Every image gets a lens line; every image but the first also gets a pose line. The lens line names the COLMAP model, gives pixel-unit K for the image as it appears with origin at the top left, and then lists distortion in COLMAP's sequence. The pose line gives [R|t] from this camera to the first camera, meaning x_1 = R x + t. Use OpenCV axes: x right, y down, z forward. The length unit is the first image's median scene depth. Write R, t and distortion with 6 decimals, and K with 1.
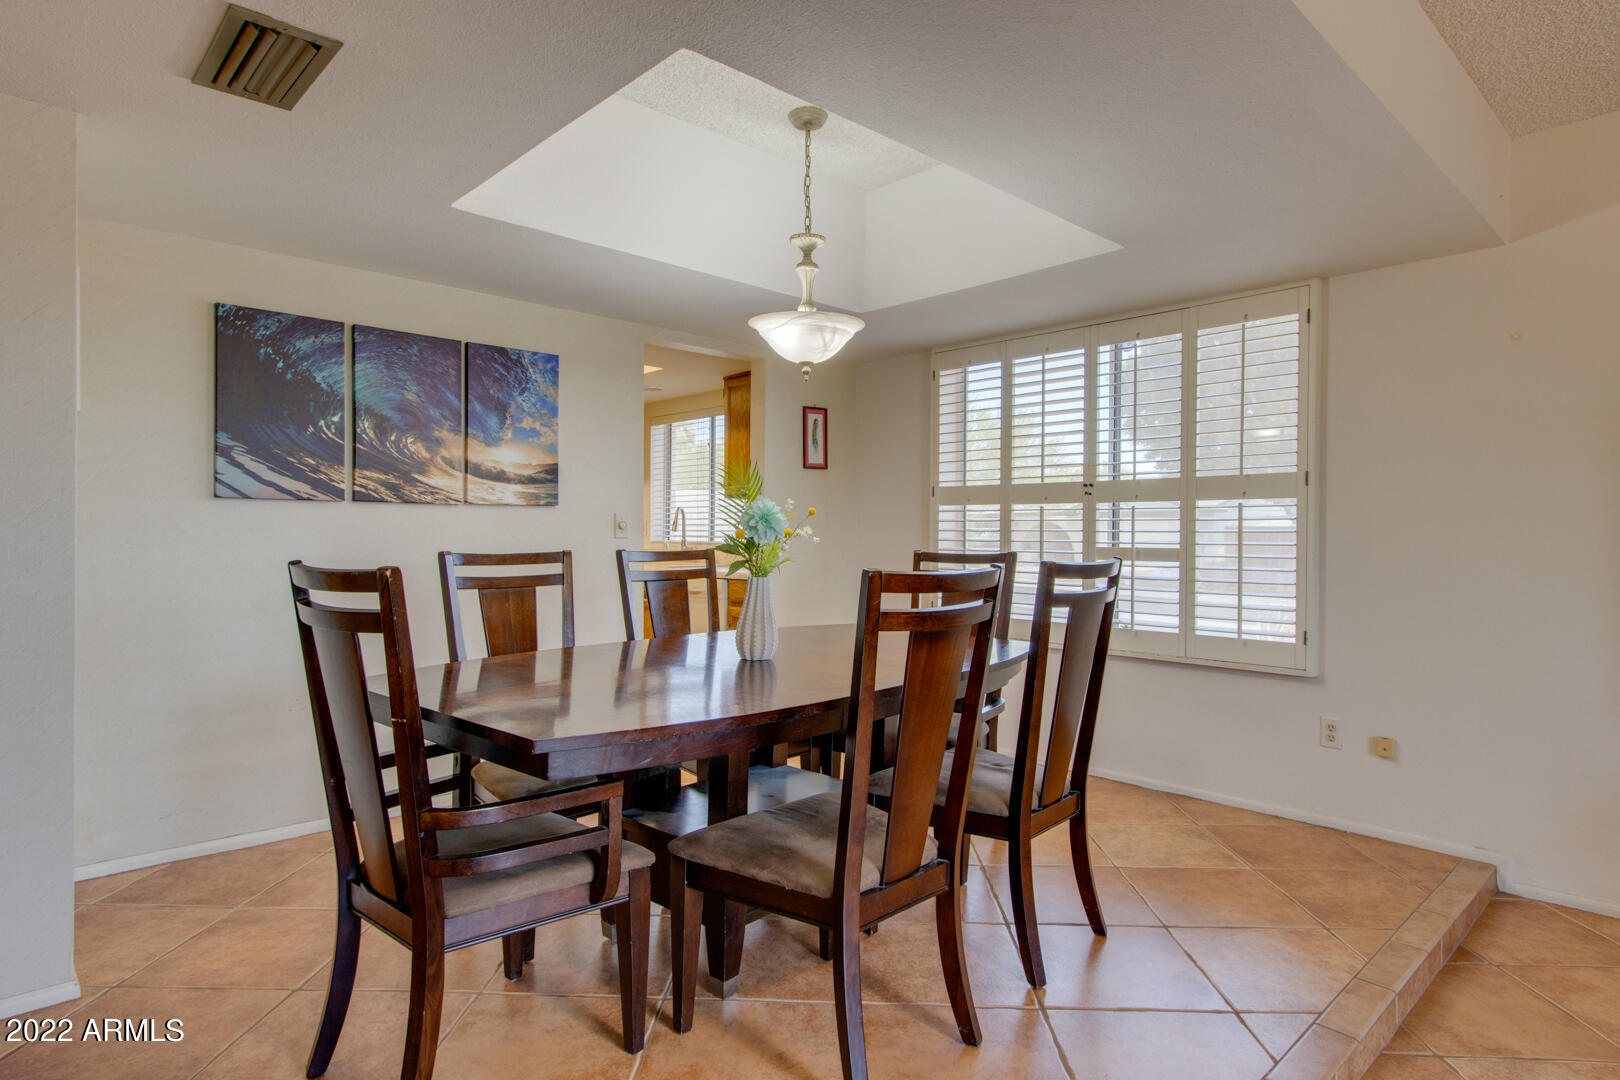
lens RADIAL K [[867.0, 0, 806.1], [0, 867.0, 535.0], [0, 0, 1]] dist [0.001589, -0.000013]
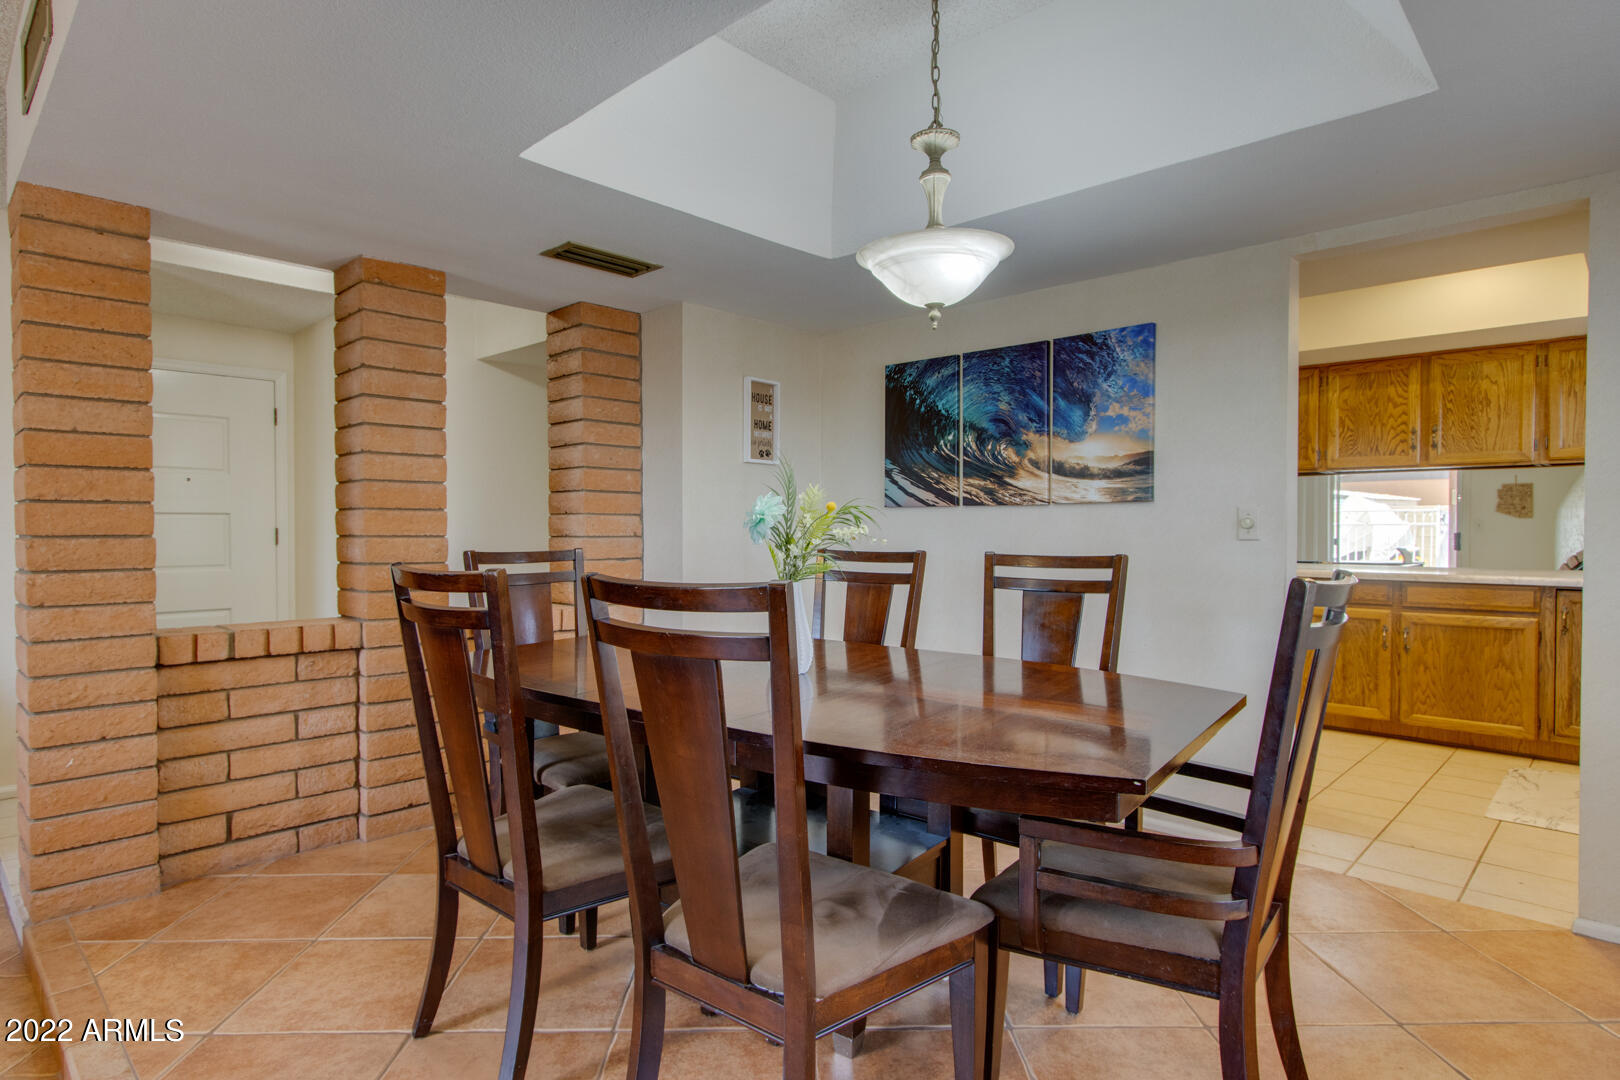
lens RADIAL K [[867.0, 0, 806.1], [0, 867.0, 535.0], [0, 0, 1]] dist [0.001589, -0.000013]
pose [[0.062055, 0.002990, -0.998068, 0.594517], [-0.003992, 0.999988, 0.002747, -0.002091], [0.998065, 0.003814, 0.062066, 0.682446]]
